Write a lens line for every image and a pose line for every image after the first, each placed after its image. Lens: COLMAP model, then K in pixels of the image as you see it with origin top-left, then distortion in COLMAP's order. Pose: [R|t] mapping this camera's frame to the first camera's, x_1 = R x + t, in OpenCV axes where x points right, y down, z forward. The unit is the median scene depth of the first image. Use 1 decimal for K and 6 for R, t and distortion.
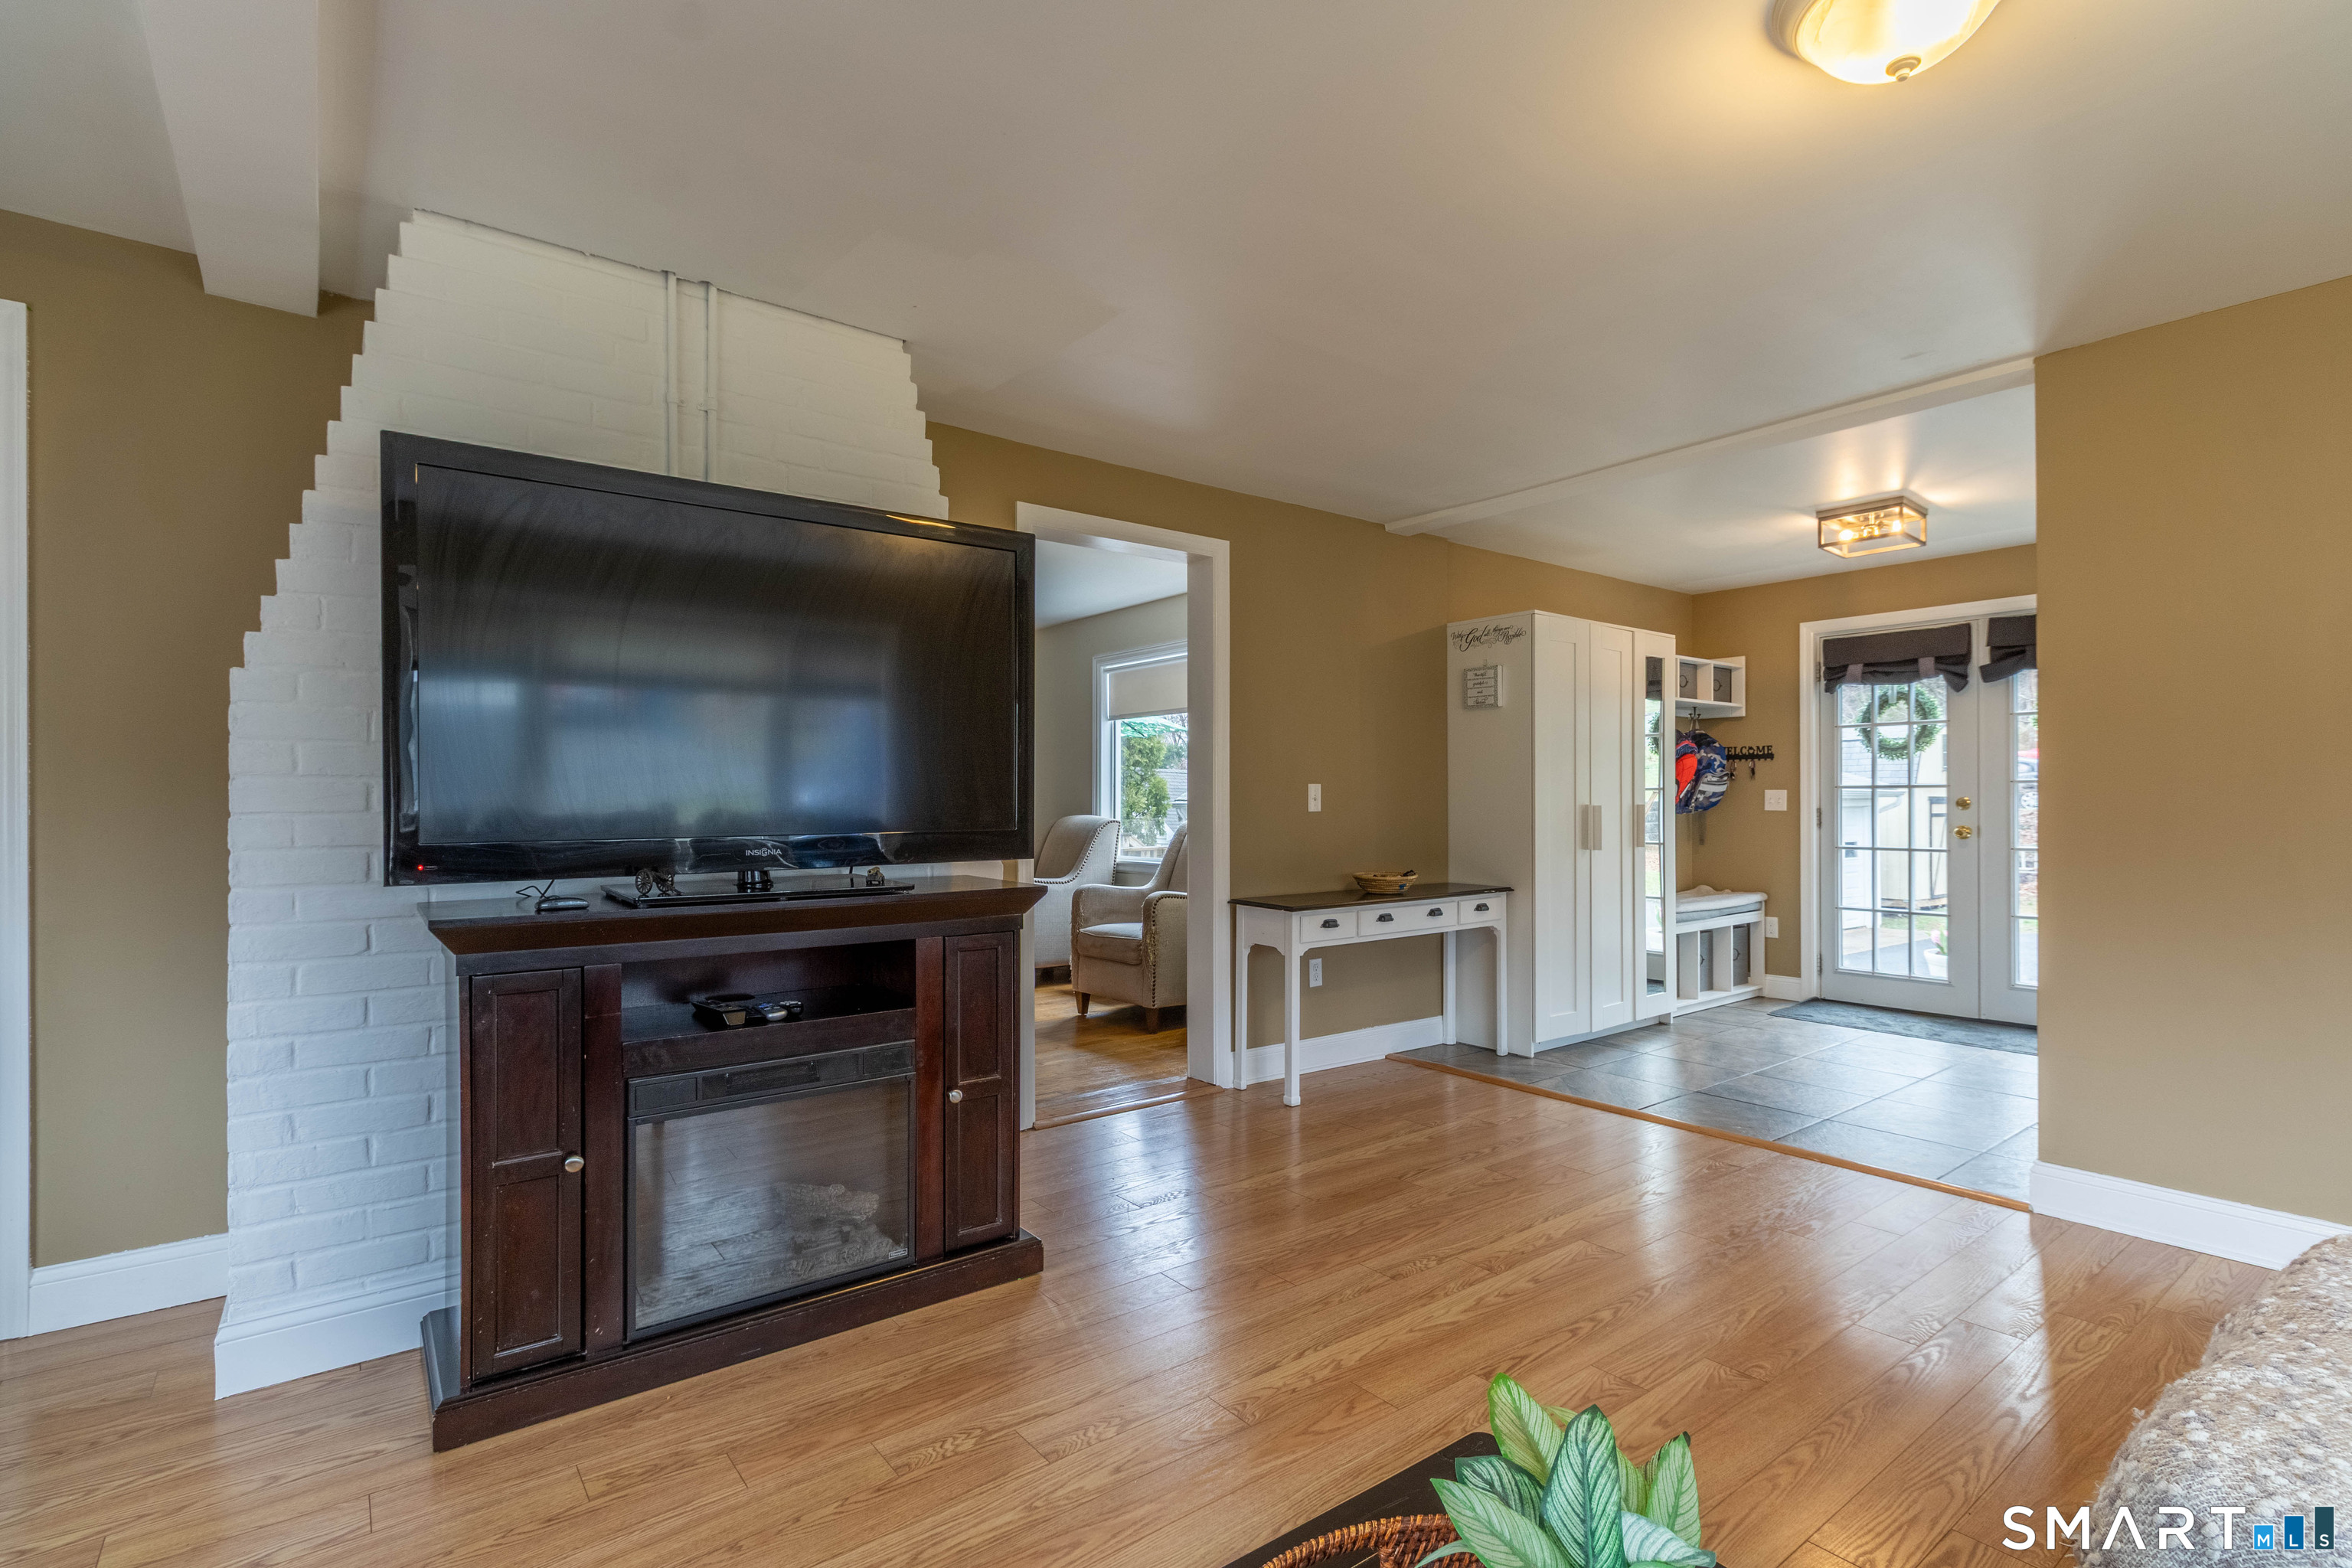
lens RADIAL K [[1098.1, 0, 1179.2], [0, 1098.1, 797.2], [0, 0, 1]] dist [0.005467, -0.001048]
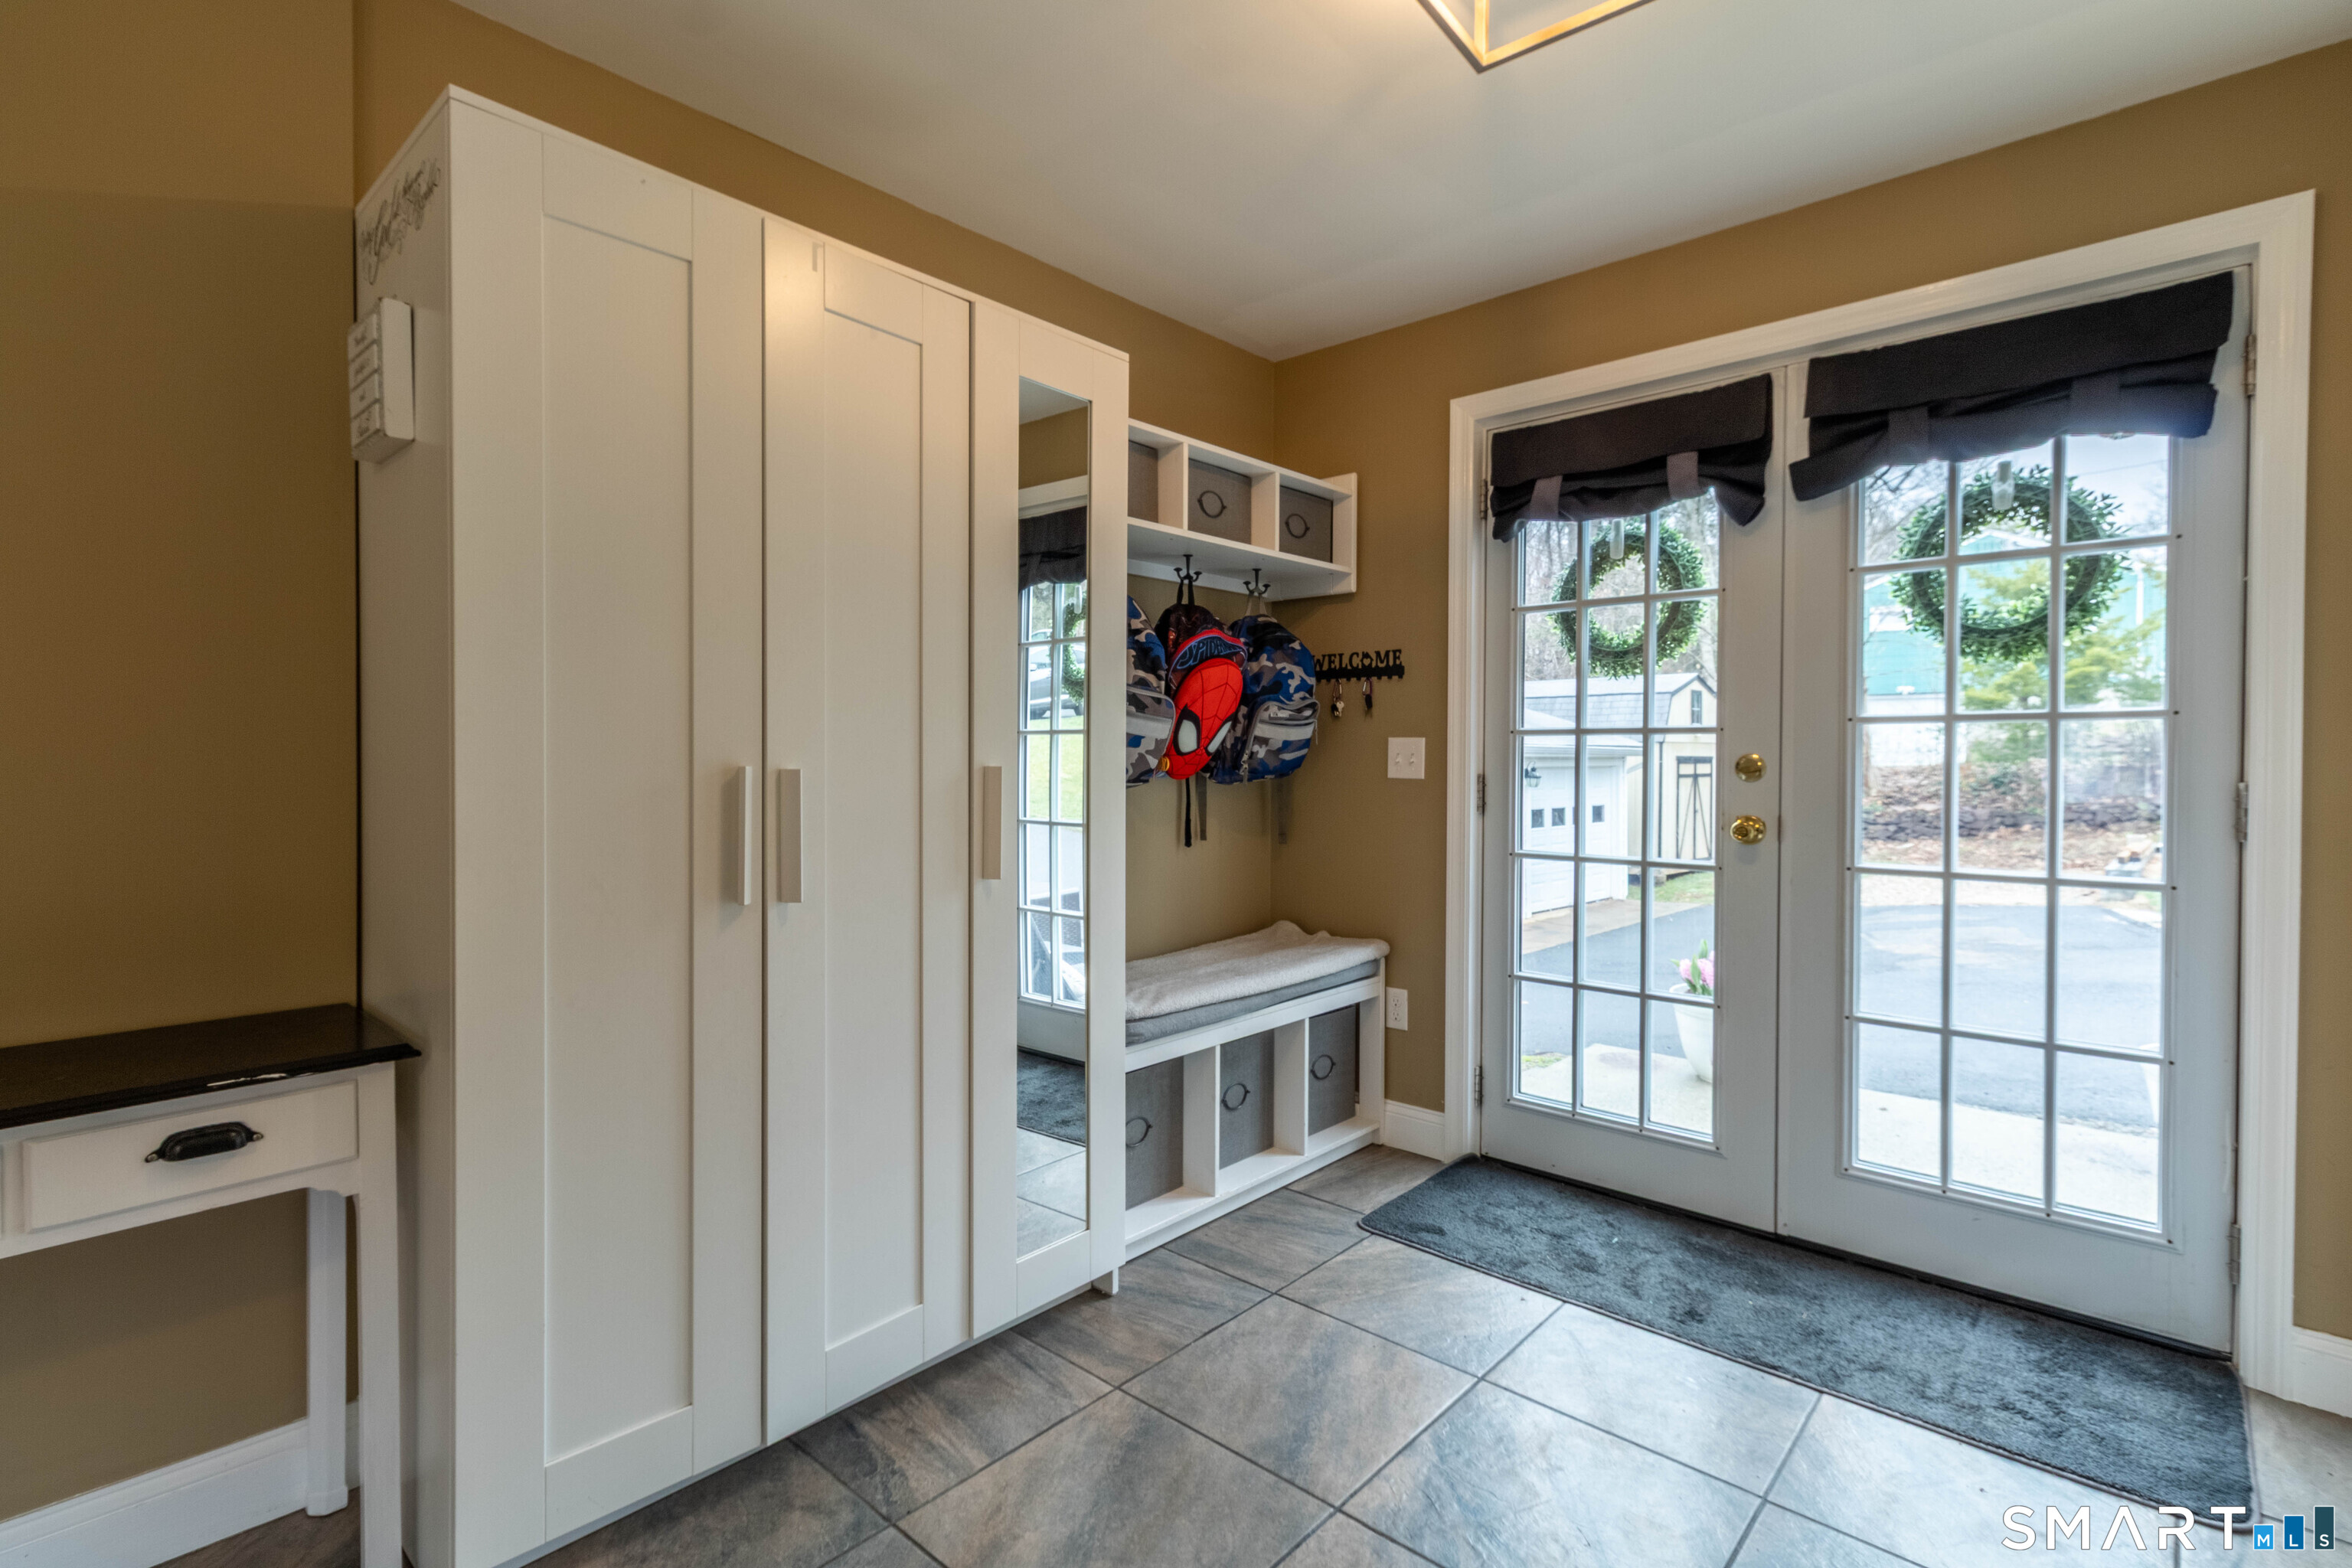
lens RADIAL K [[1098.1, 0, 1174.9], [0, 1098.1, 773.4], [0, 0, 1]] dist [0.005467, -0.001048]
pose [[0.984550, 0.004612, 0.175041, 0.366065], [-0.007493, 0.999847, 0.015801, 0.002701], [-0.174941, -0.016869, 0.984434, 0.546542]]
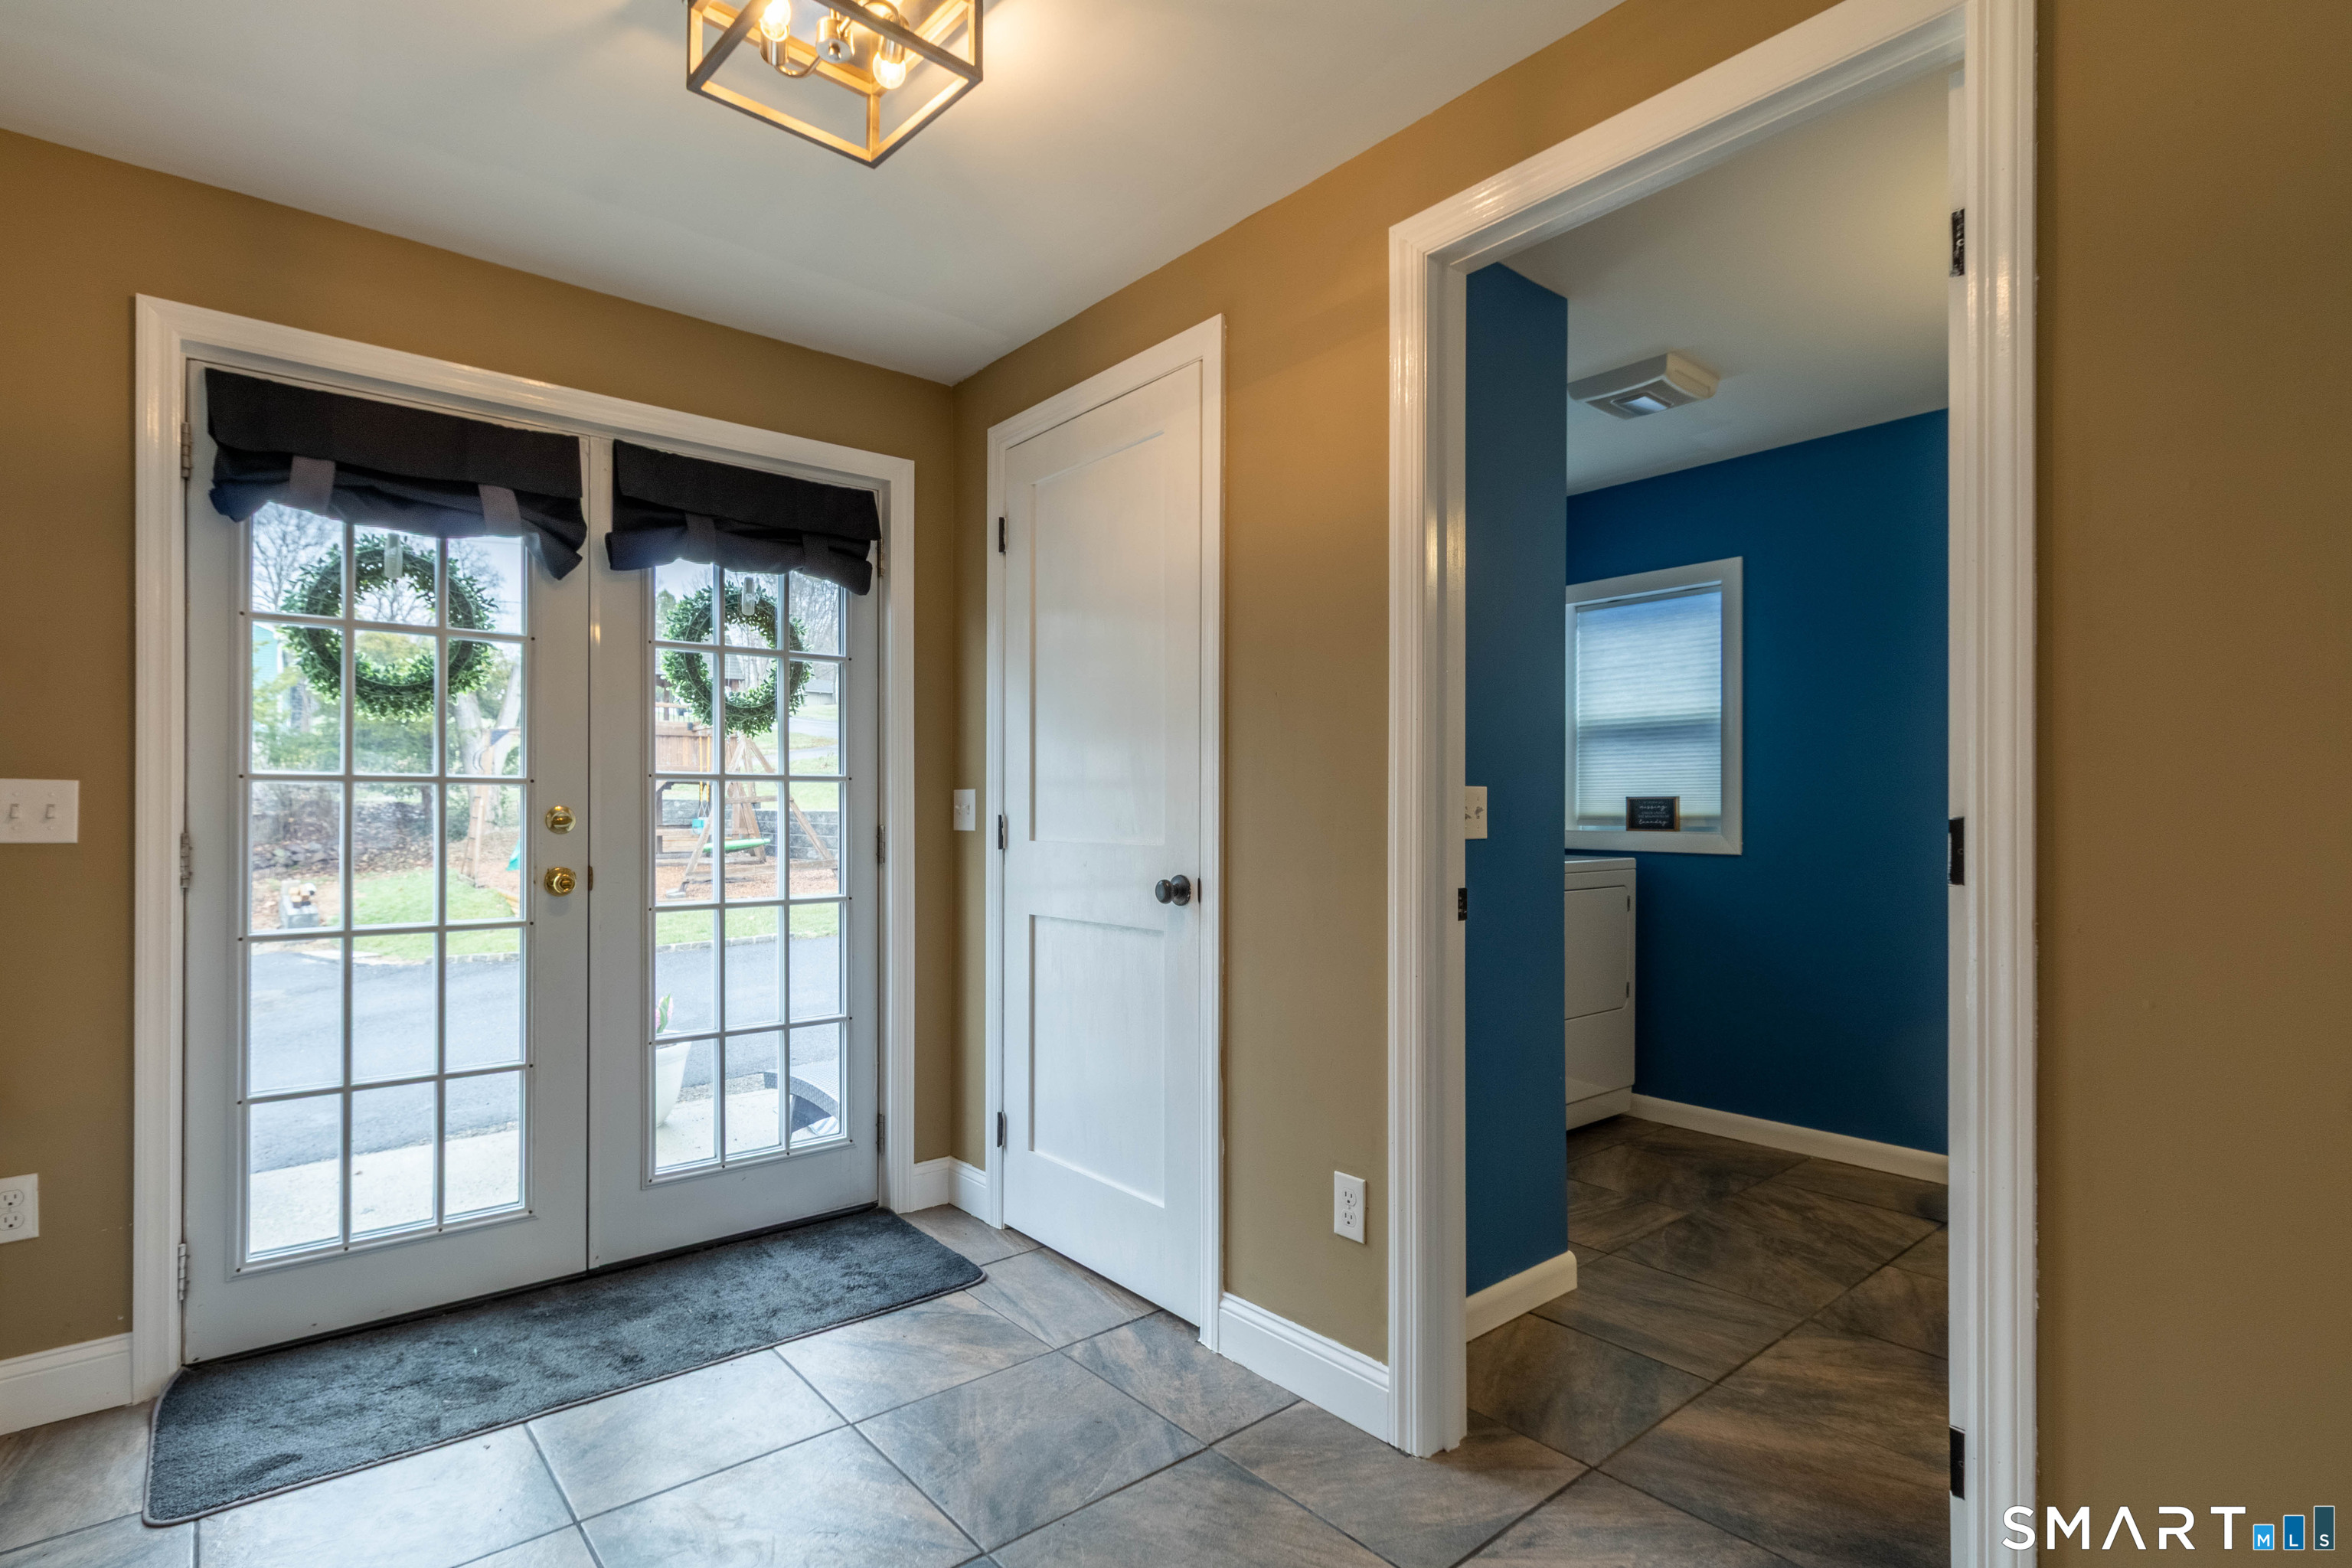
lens RADIAL K [[1098.1, 0, 1131.3], [0, 1098.1, 811.3], [0, 0, 1]] dist [0.005467, -0.001048]
pose [[-0.012074, 0.005372, 0.999913, 0.225130], [-0.000876, 0.999985, -0.005383, 0.004503], [-0.999927, -0.000941, -0.012069, 0.712494]]
